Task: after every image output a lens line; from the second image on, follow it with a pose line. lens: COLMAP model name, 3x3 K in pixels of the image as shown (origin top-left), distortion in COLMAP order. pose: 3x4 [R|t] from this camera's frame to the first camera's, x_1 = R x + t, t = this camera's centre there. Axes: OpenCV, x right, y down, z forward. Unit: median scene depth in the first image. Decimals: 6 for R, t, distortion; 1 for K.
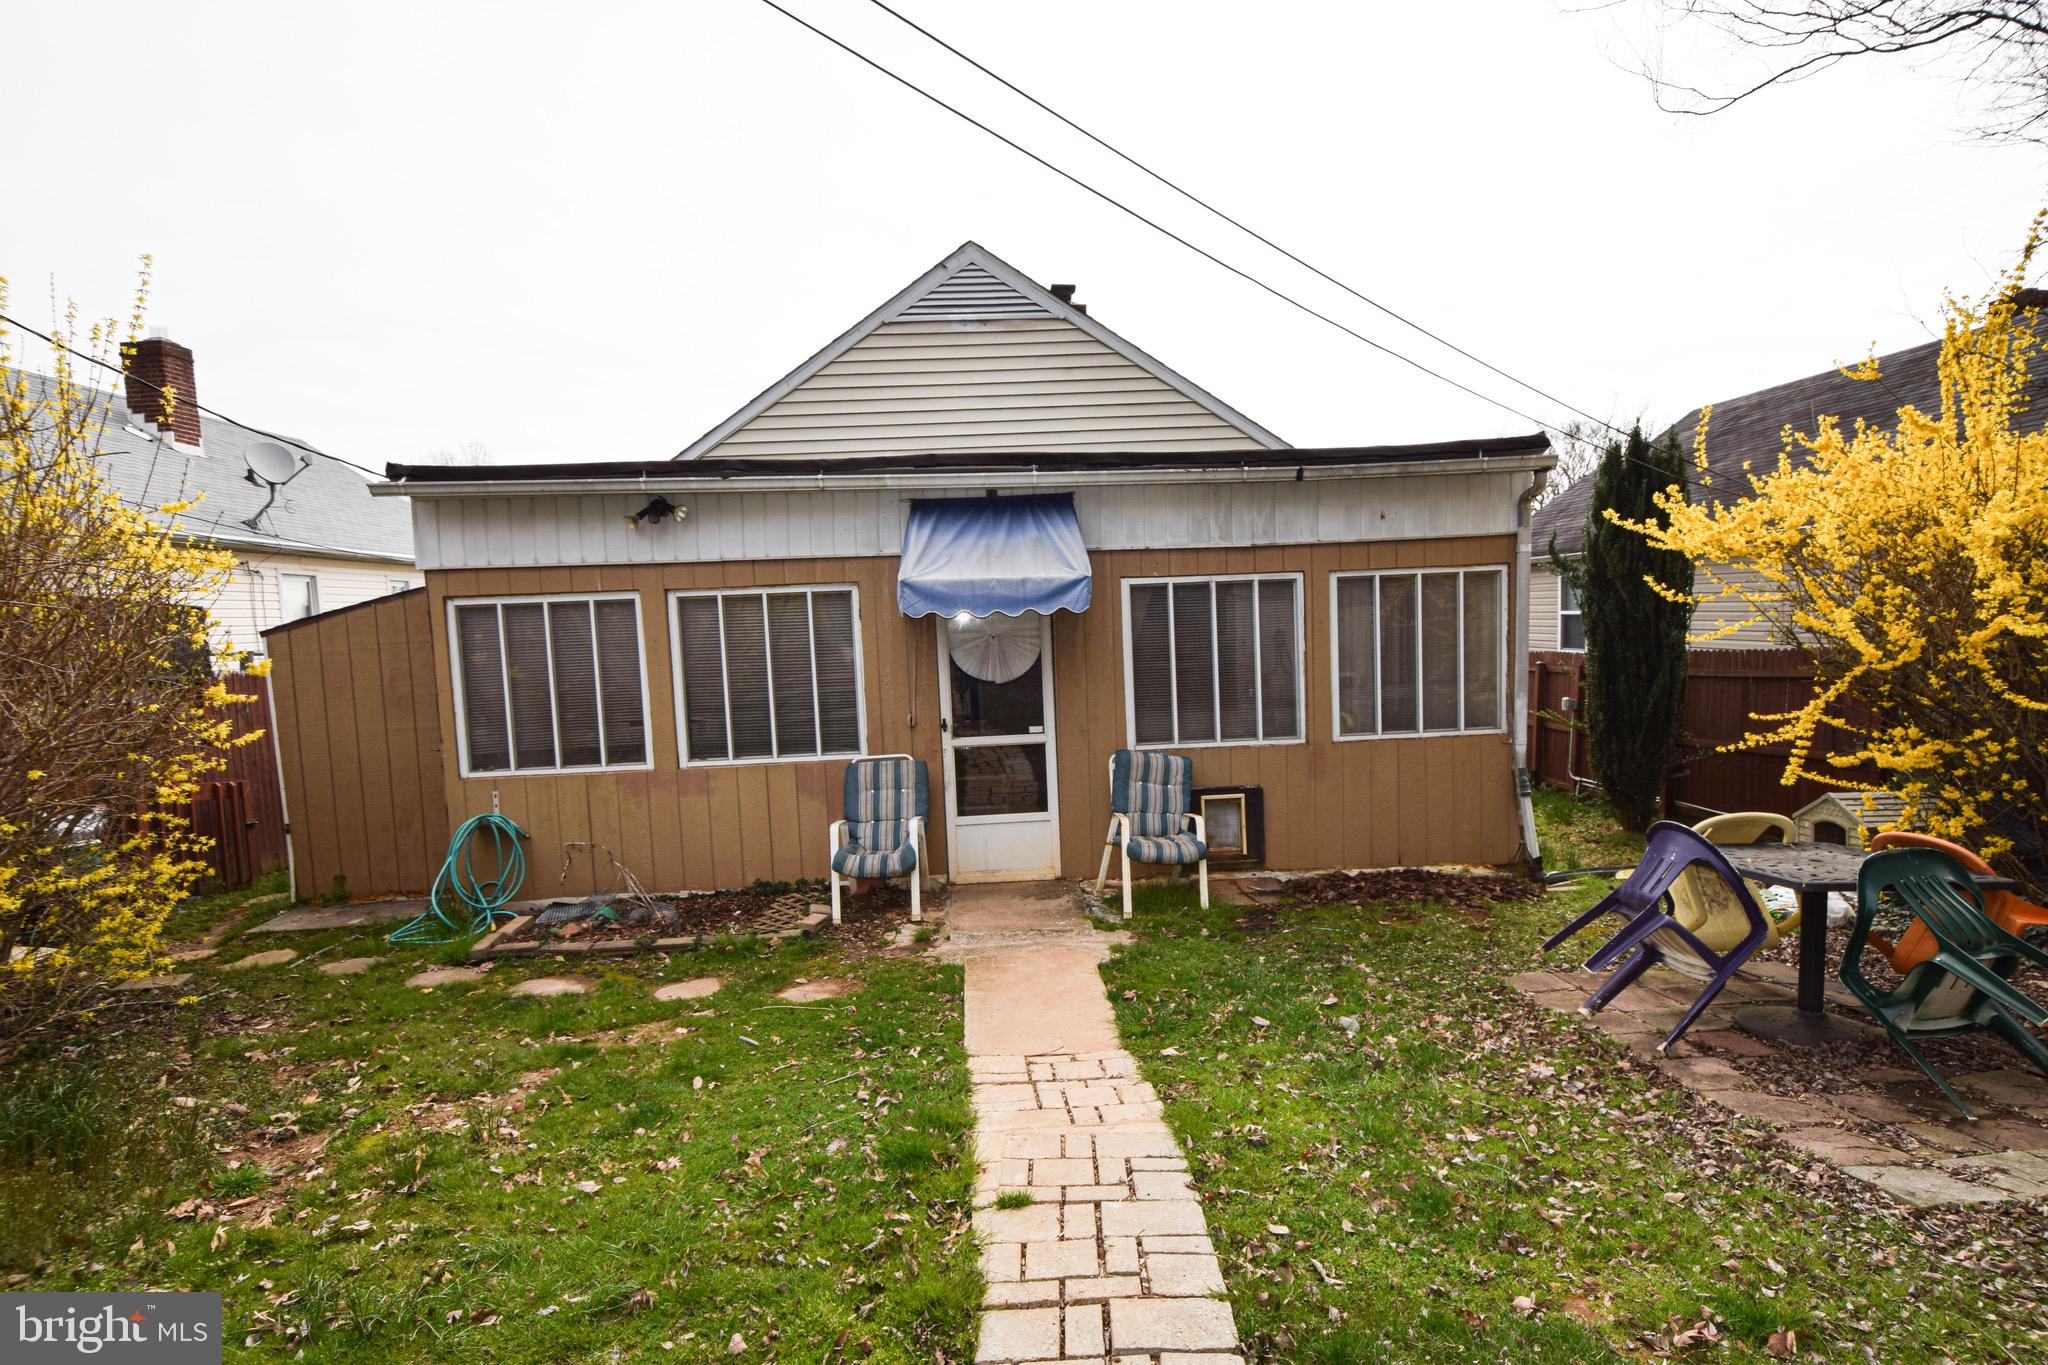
lens RADIAL K [[1046.5, 0, 1047.6], [0, 1046.5, 713.0], [0, 0, 1]] dist [0.017186, -0.025061]
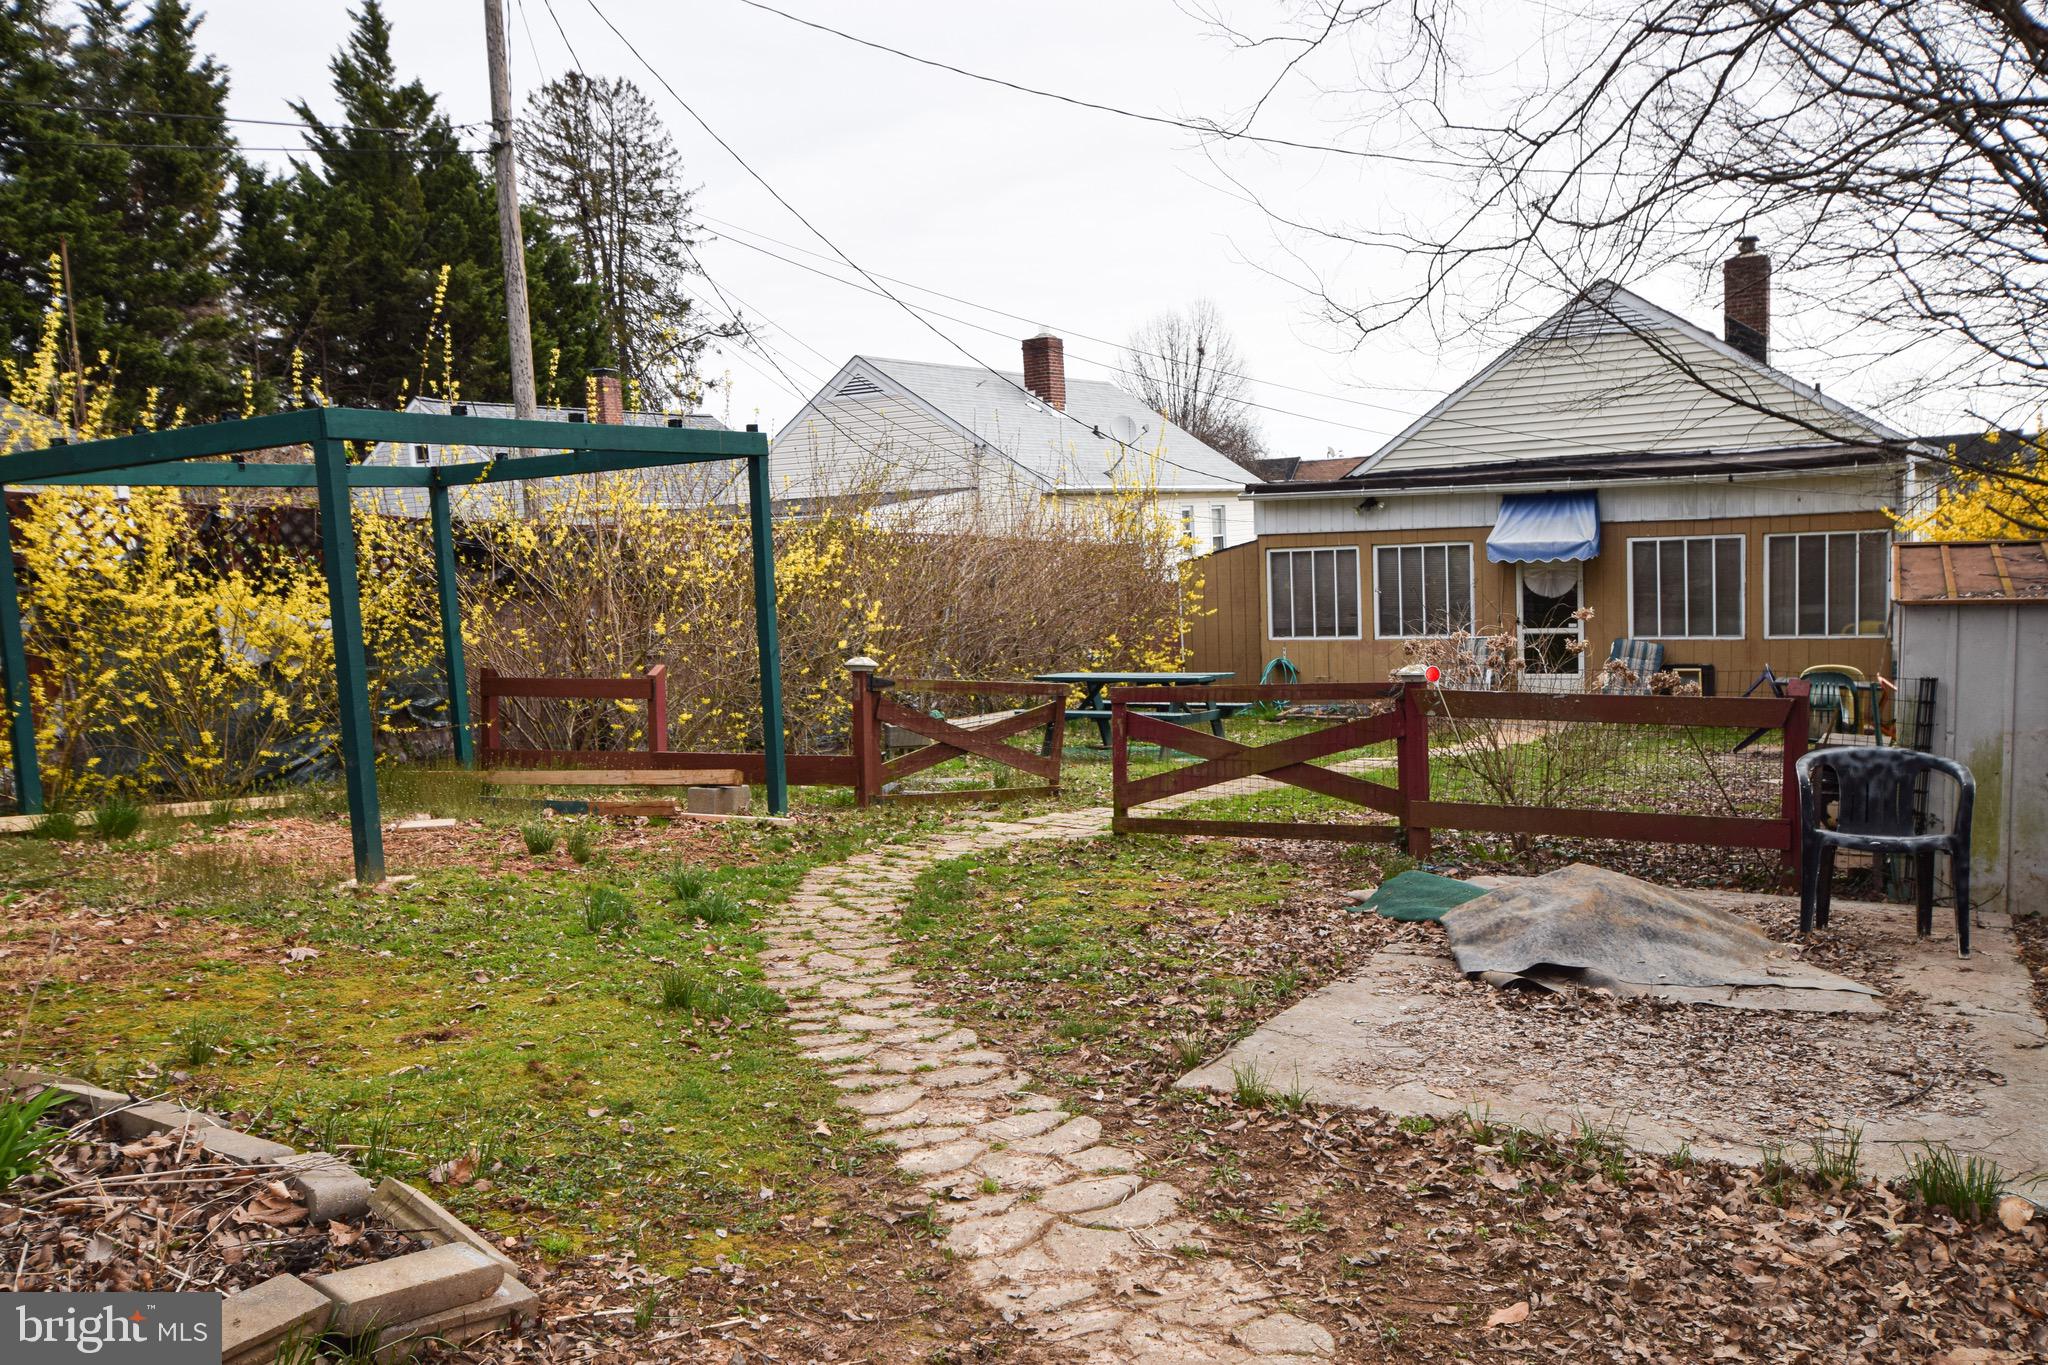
lens RADIAL K [[1664.2, 0, 1024.0], [0, 1664.2, 682.5], [0, 0, 1]] dist [0.026762, 0.000881]
pose [[0.832029, 0.051498, -0.552337, 0.845982], [-0.038959, 0.998648, 0.034423, 0.055817], [0.553363, -0.007123, 0.832910, -1.992083]]
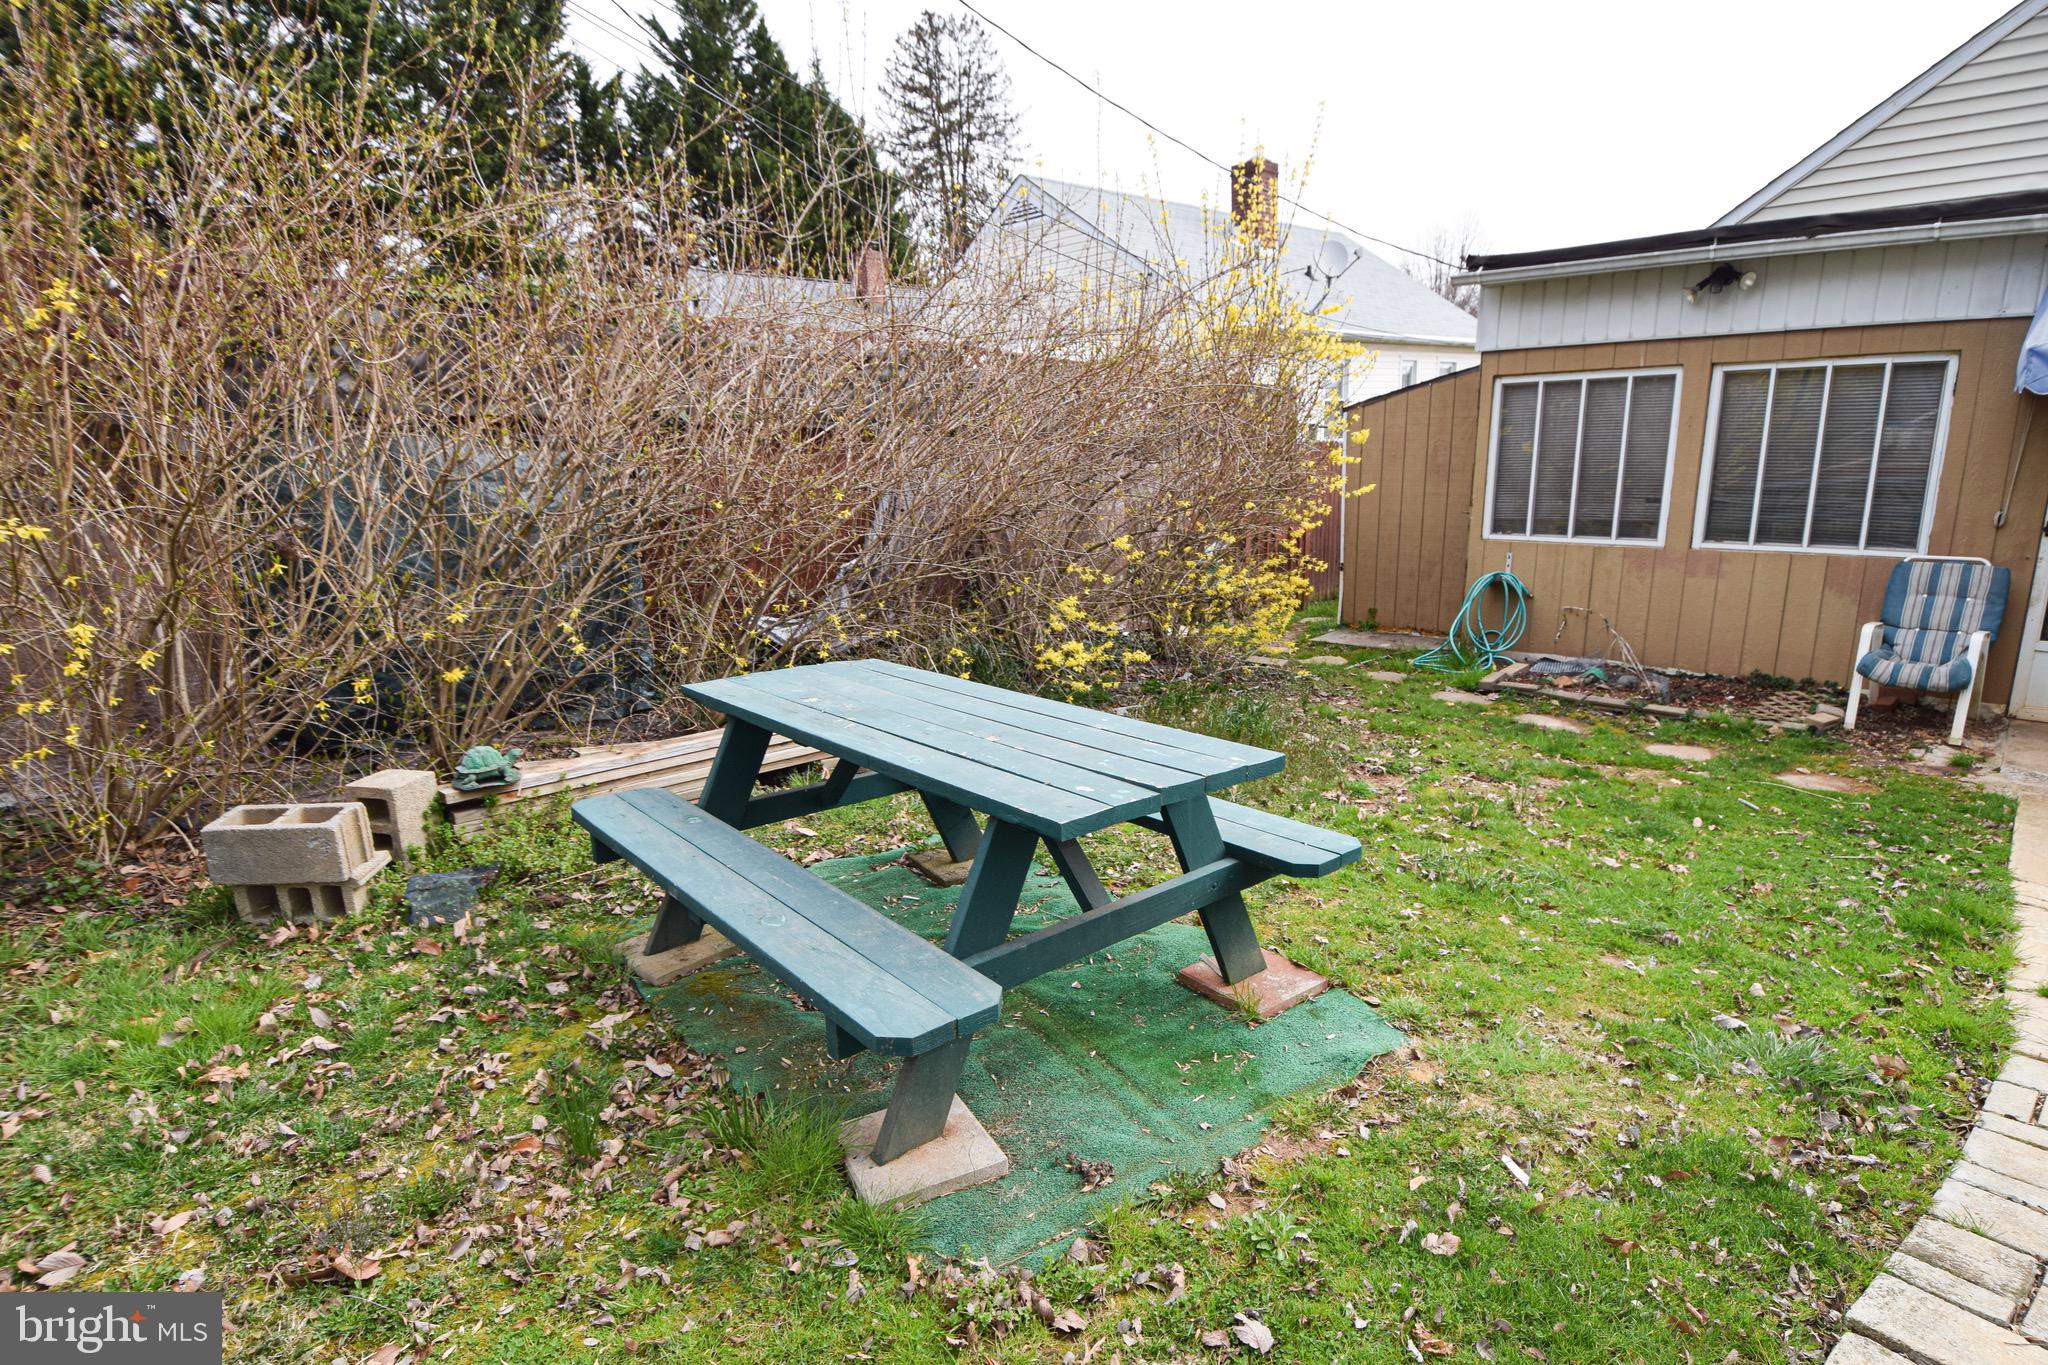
lens RADIAL K [[1046.5, 0, 1047.6], [0, 1046.5, 713.0], [0, 0, 1]] dist [0.017186, -0.025061]
pose [[0.669464, 0.208908, -0.712864, -0.013161], [-0.059247, 0.971600, 0.229092, 0.013067], [0.740478, -0.111134, 0.662829, -0.160852]]
